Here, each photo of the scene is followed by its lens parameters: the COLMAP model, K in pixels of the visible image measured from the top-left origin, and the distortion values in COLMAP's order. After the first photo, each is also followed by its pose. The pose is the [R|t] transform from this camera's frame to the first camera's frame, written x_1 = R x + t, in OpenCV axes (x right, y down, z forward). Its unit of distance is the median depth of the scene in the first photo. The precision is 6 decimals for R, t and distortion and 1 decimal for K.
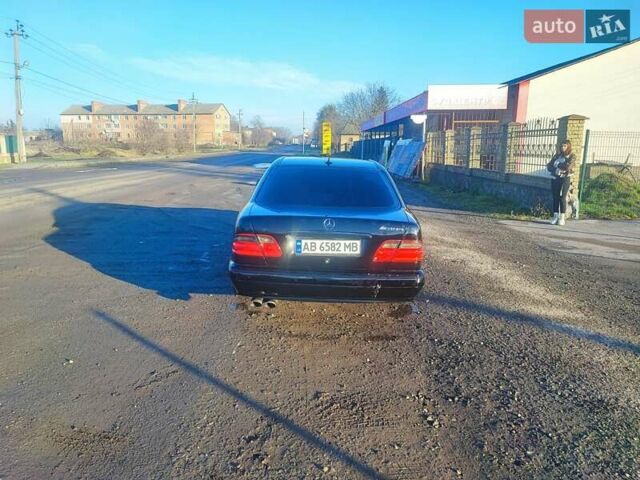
lens RADIAL K [[472.4, 0, 320.0], [0, 472.4, 240.0], [0, 0, 1]] dist [0.002897, 0.000345]
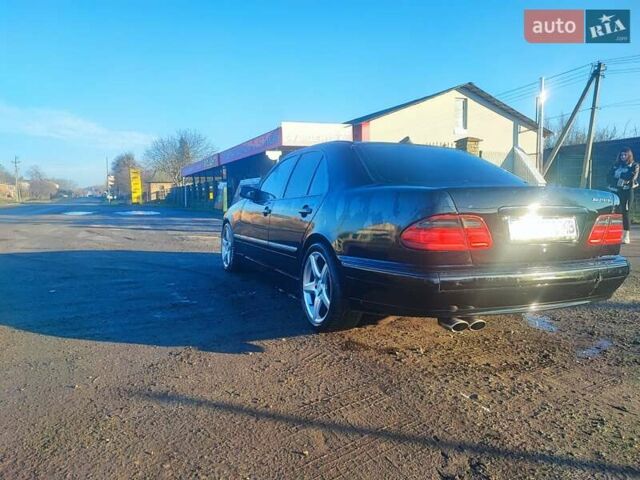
lens RADIAL K [[475.1, 0, 317.5], [0, 475.1, 217.7], [0, 0, 1]] dist [0.014803, 0.001716]
pose [[0.911325, -0.043172, 0.409418, -0.045408], [0.106263, 0.985455, -0.132618, 0.004512], [-0.397738, 0.164364, 0.902657, 0.037971]]
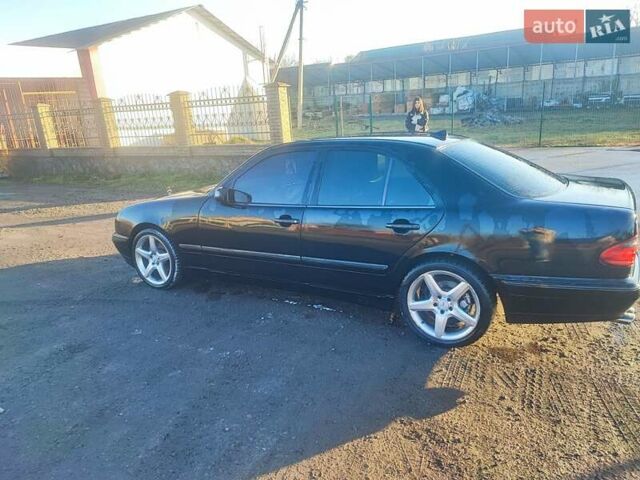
lens RADIAL K [[472.4, 0, 320.0], [0, 472.4, 240.0], [0, 0, 1]] dist [0.002897, 0.000345]
pose [[0.472979, -0.279809, 0.835462, -0.078916], [0.234336, 0.954029, 0.186855, -0.020076], [-0.849339, 0.107400, 0.516805, 0.081382]]
